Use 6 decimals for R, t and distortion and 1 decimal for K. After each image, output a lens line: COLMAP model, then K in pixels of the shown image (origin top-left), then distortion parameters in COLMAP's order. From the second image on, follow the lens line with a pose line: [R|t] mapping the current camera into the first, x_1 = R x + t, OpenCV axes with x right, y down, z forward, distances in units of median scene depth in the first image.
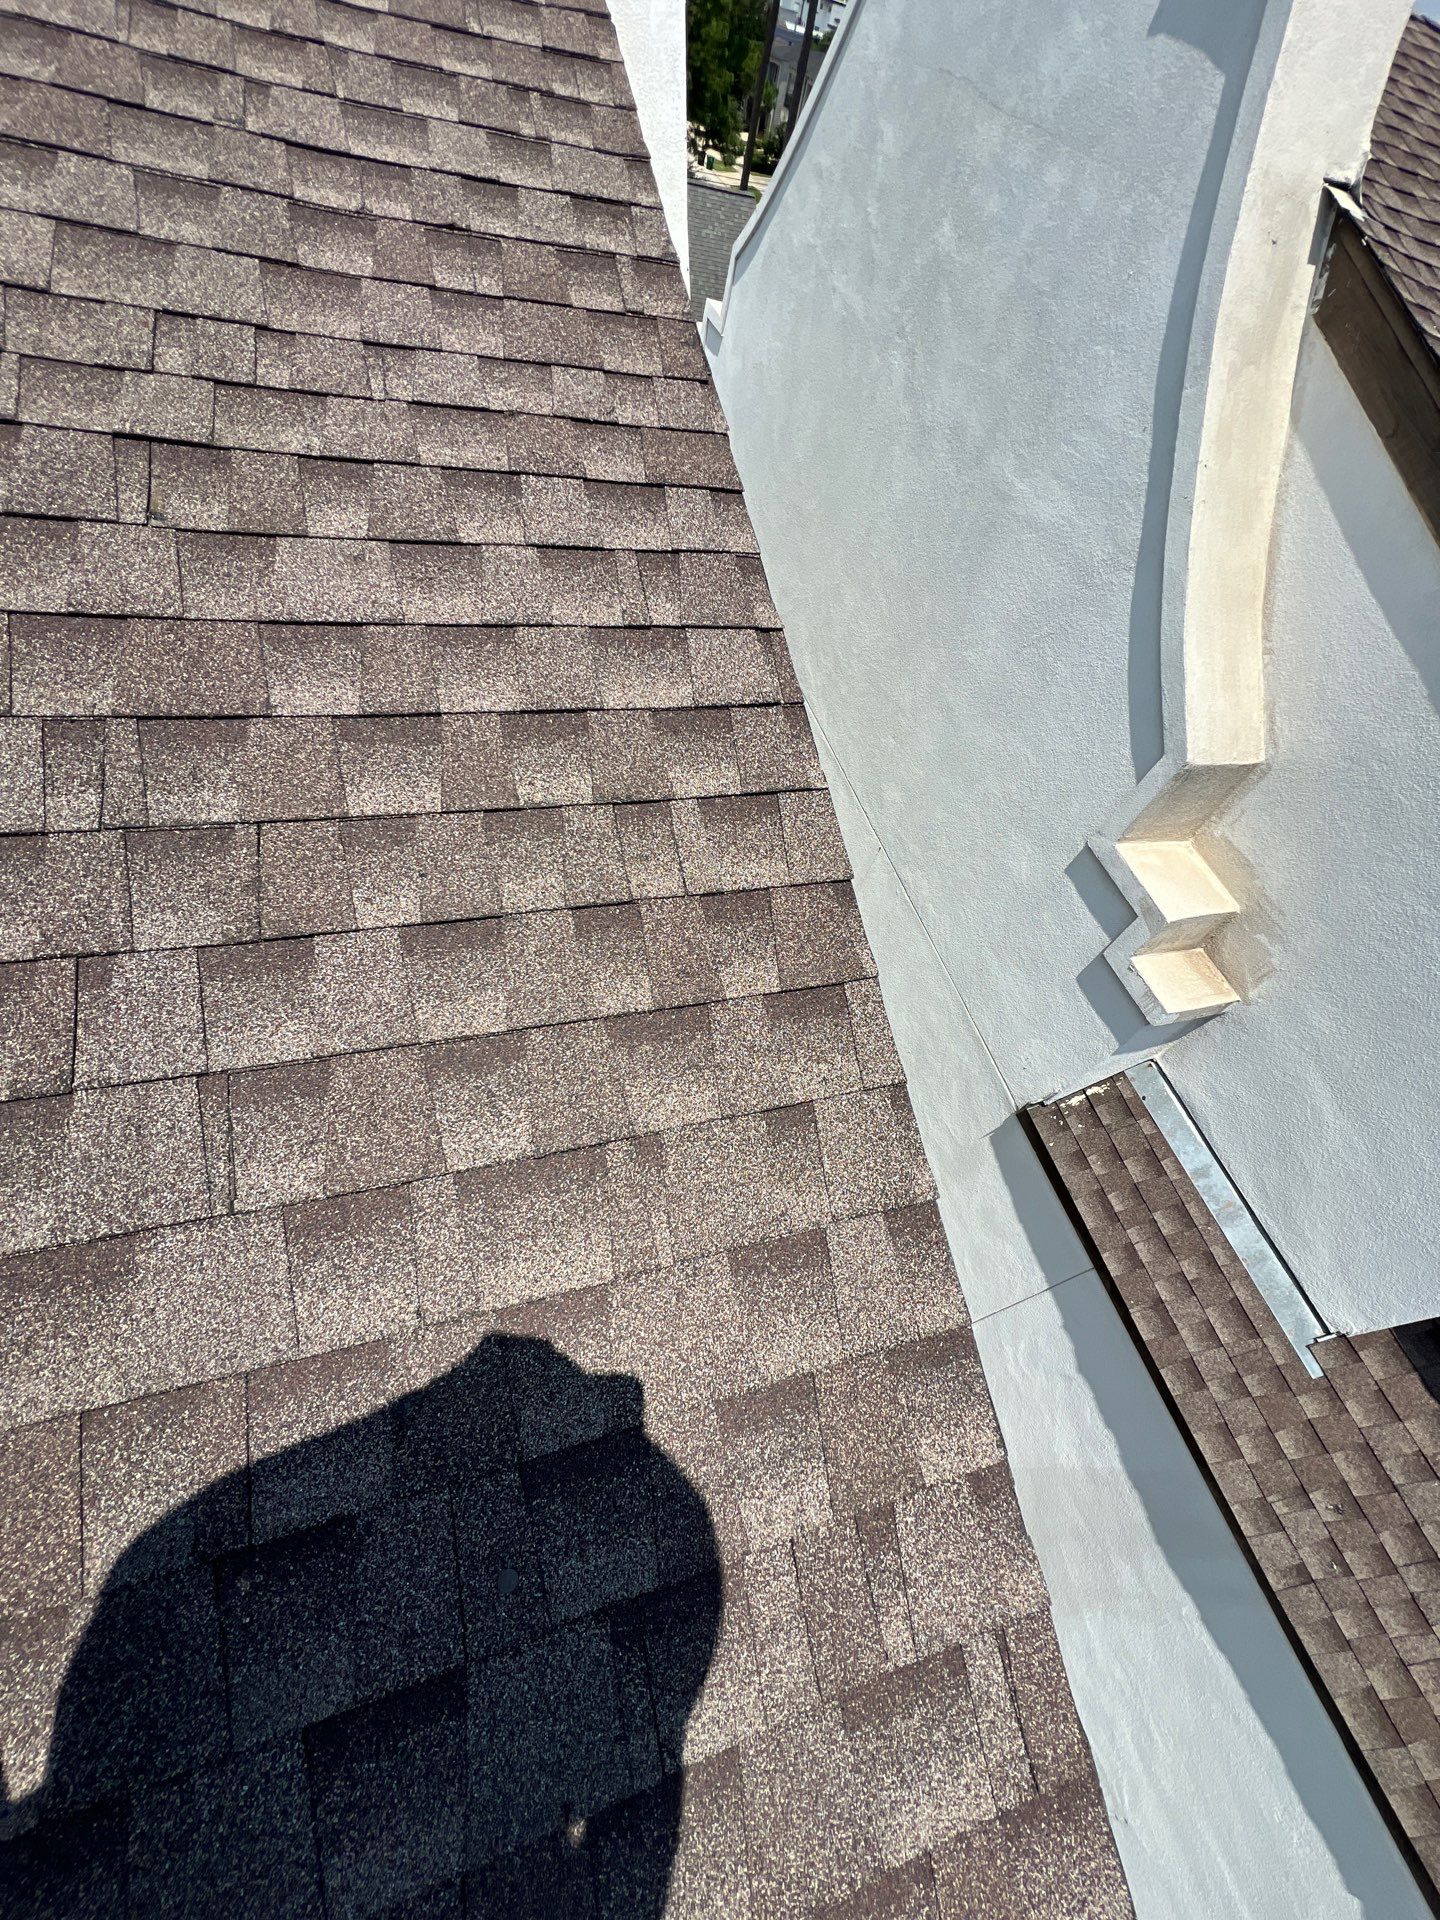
lens RADIAL K [[766.2, 0, 722.8], [0, 766.2, 962.0], [0, 0, 1]] dist [-0.006812, 0.001965]
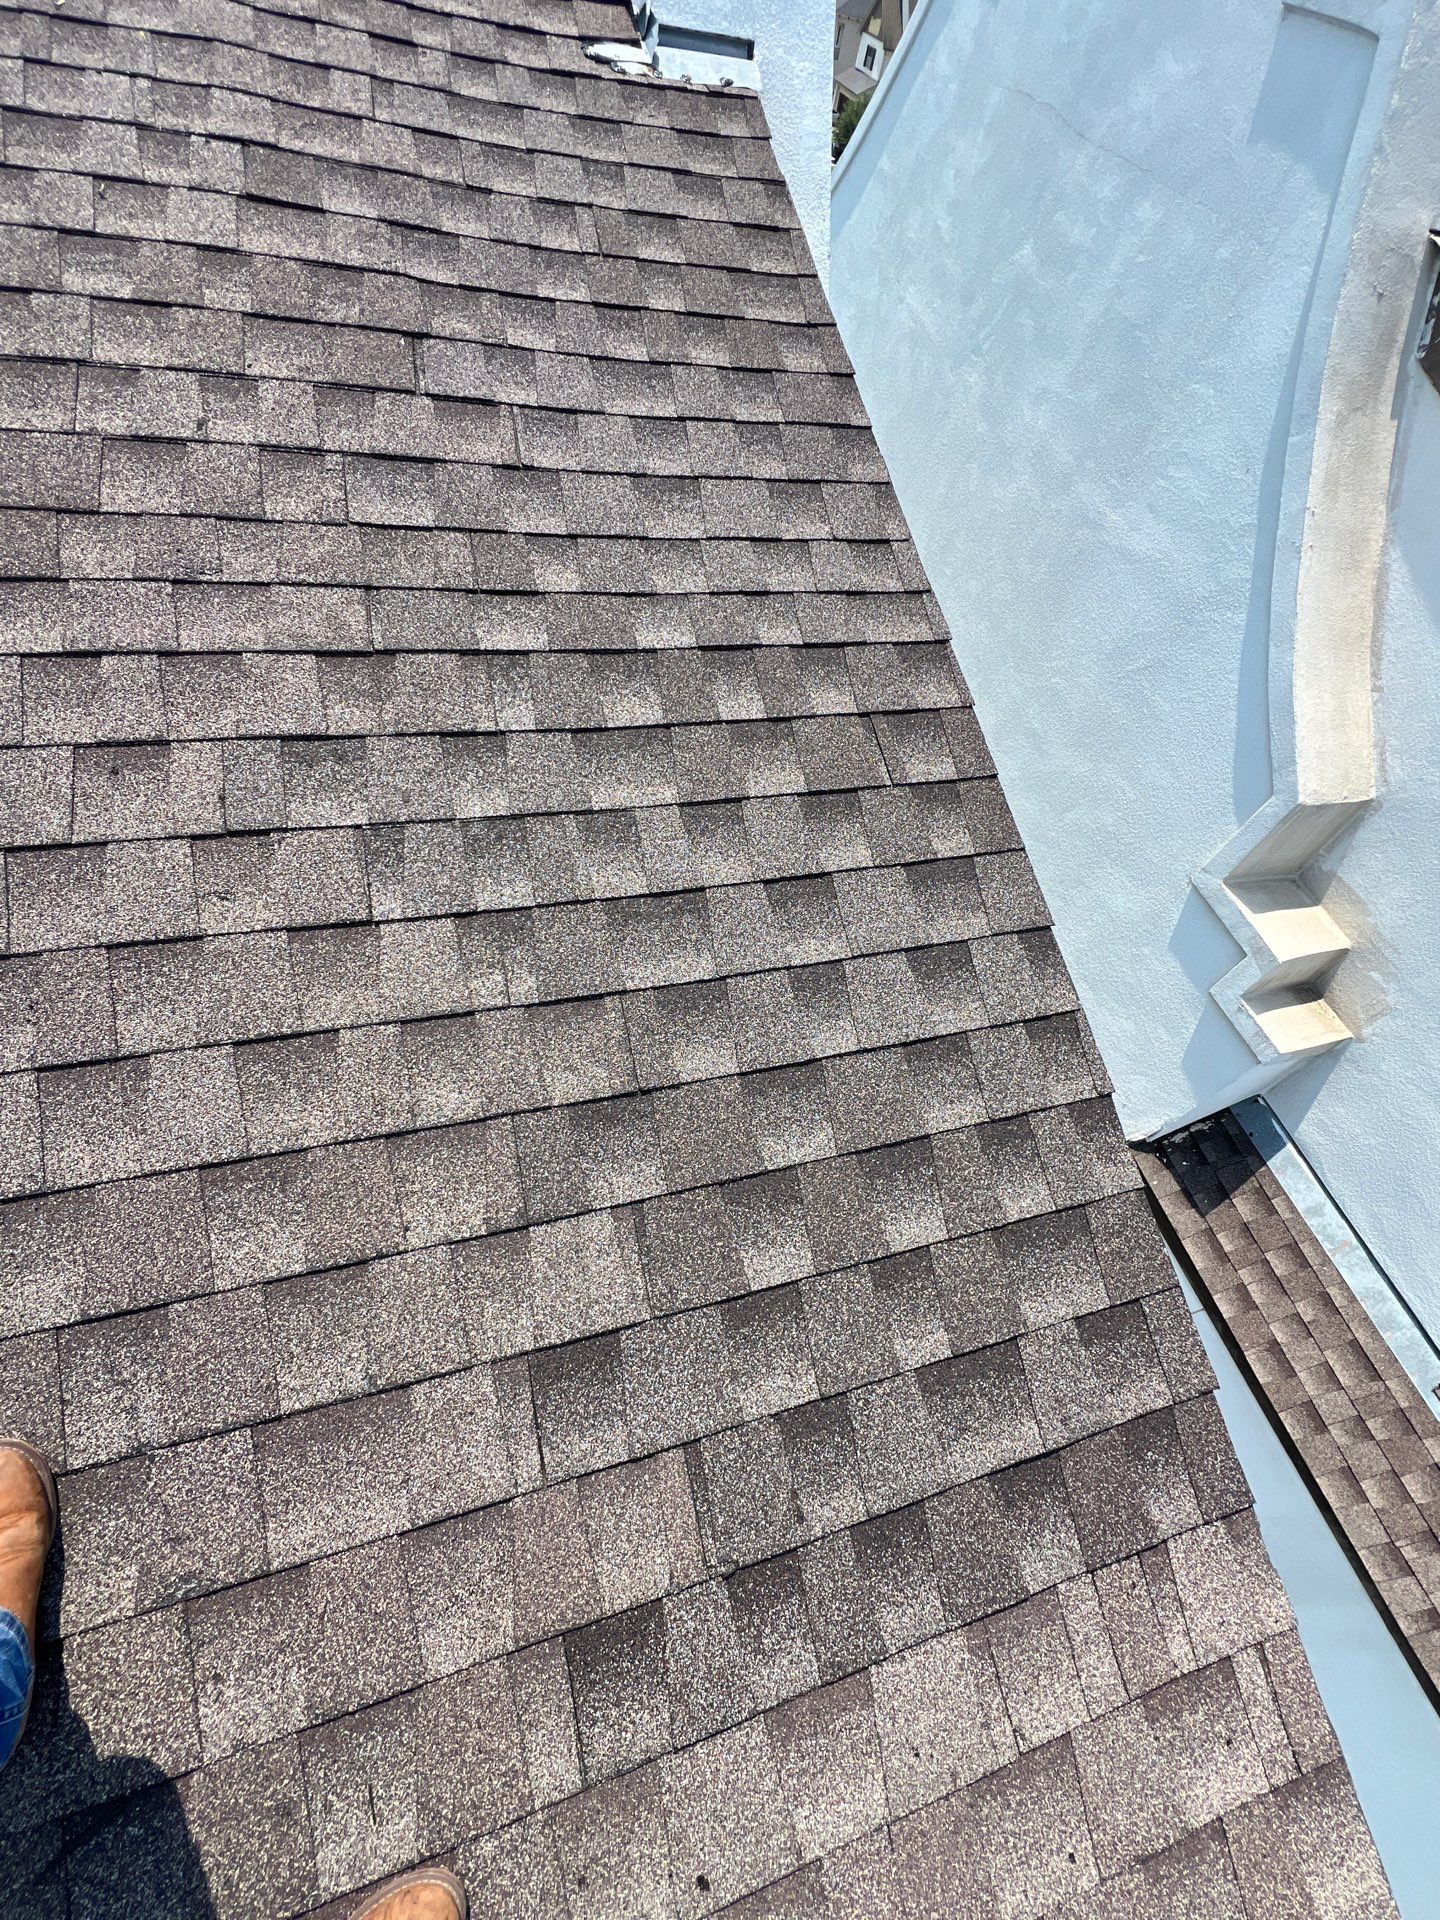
lens RADIAL K [[833.9, 0, 725.2], [0, 833.9, 962.7], [0, 0, 1]] dist [-0.005382, 0.001346]
pose [[0.999637, -0.019532, -0.018563, -0.118476], [0.019478, 0.999806, -0.003062, -0.062663], [0.018619, 0.002700, 0.999823, -0.094669]]
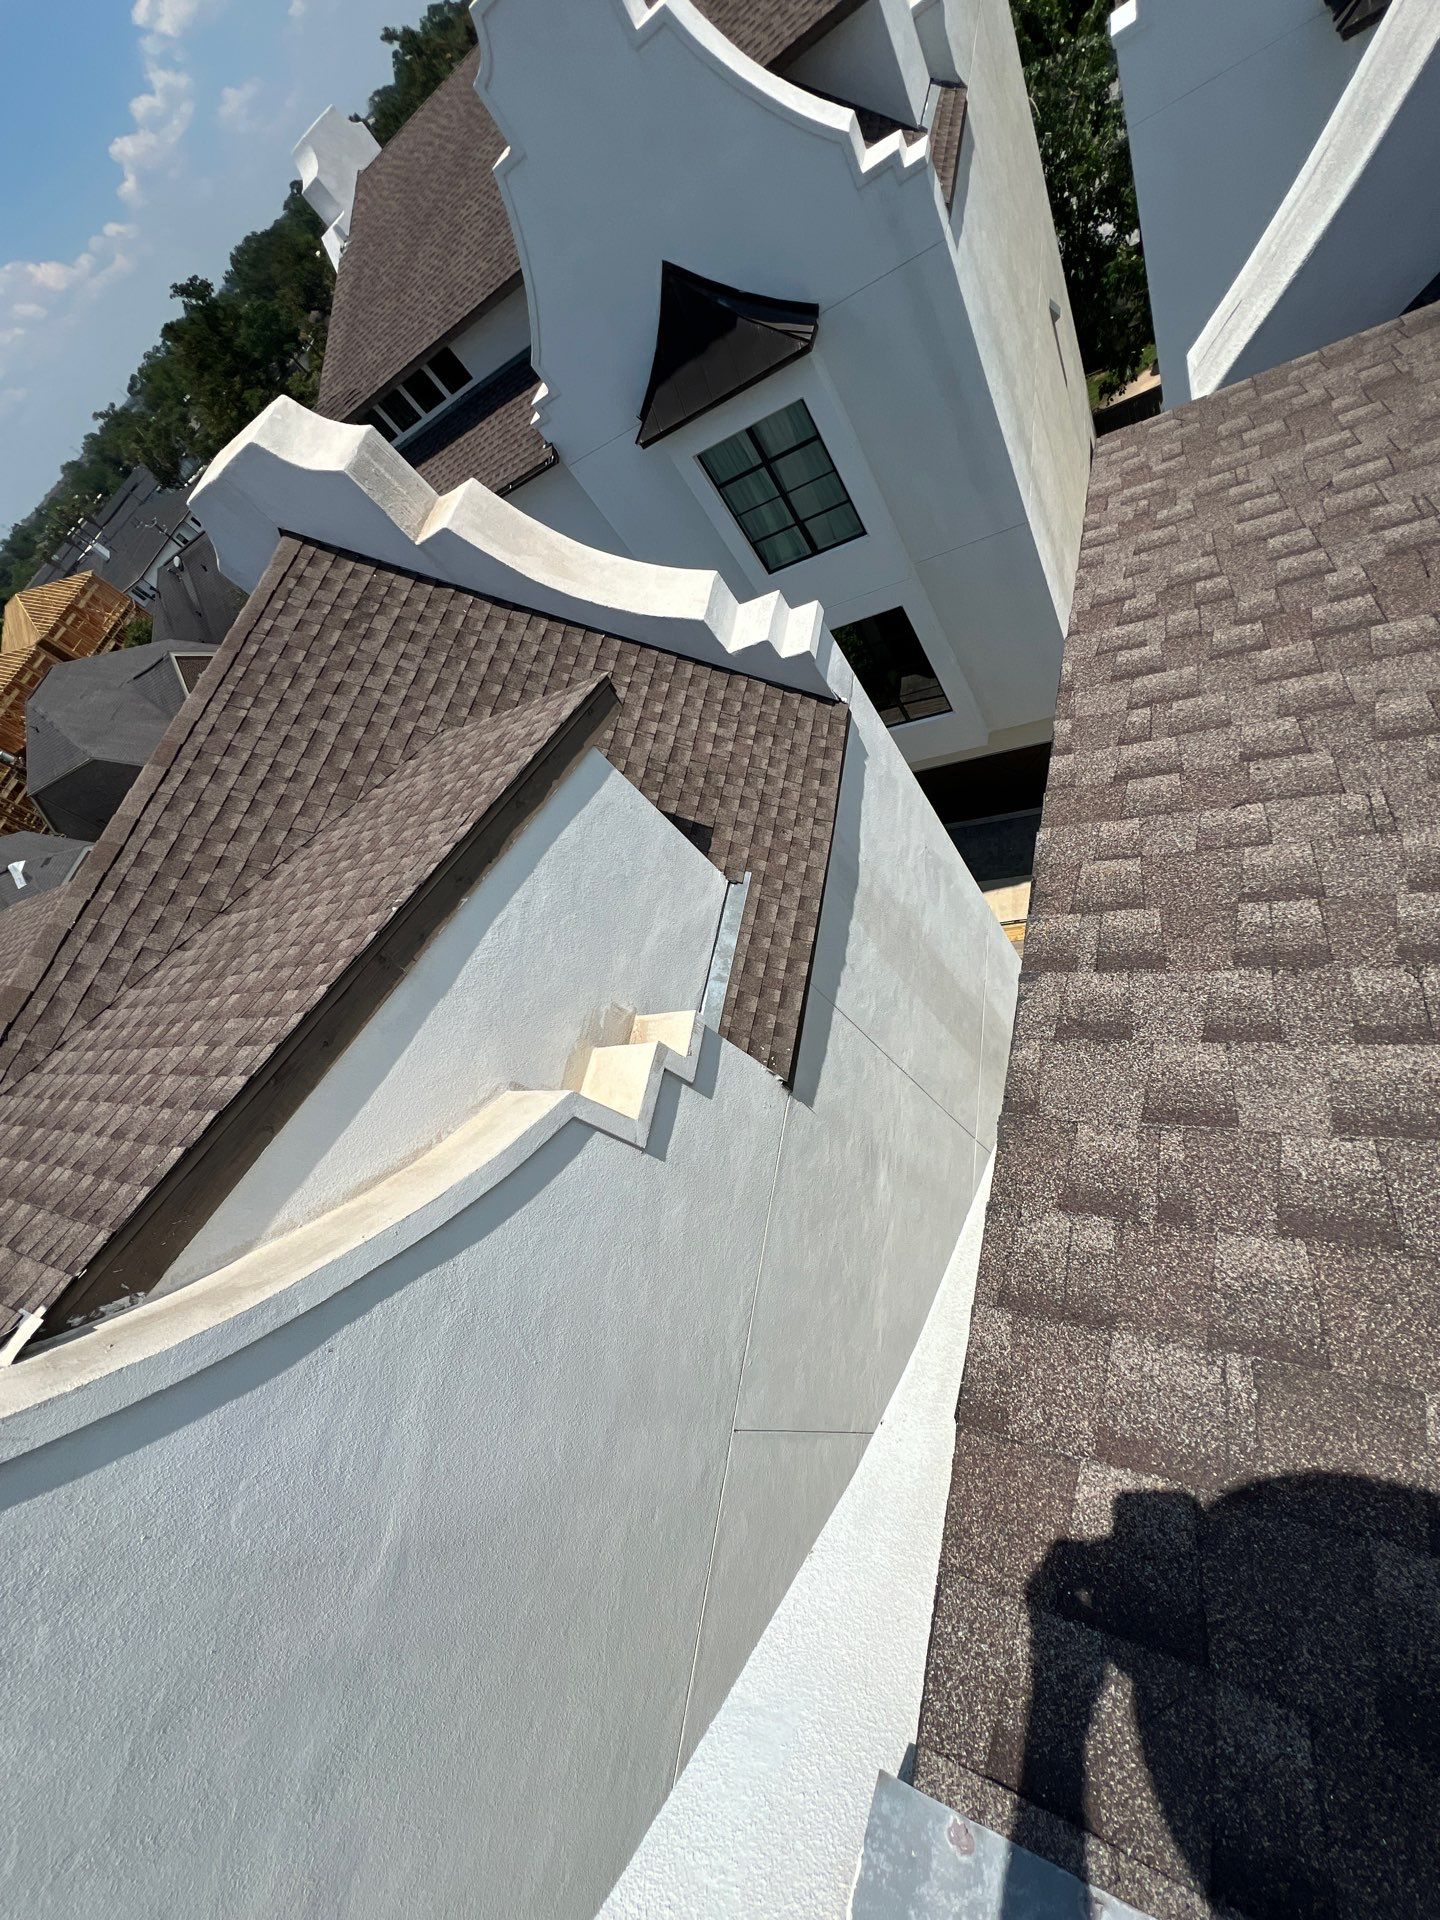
lens RADIAL K [[785.0, 0, 723.4], [0, 785.0, 957.2], [0, 0, 1]] dist [-0.002847, 0.000259]
pose [[-0.833174, -0.260400, 0.487865, -0.101937], [0.550974, -0.466508, 0.691952, -0.822816], [0.047409, 0.845318, 0.532156, 0.200749]]
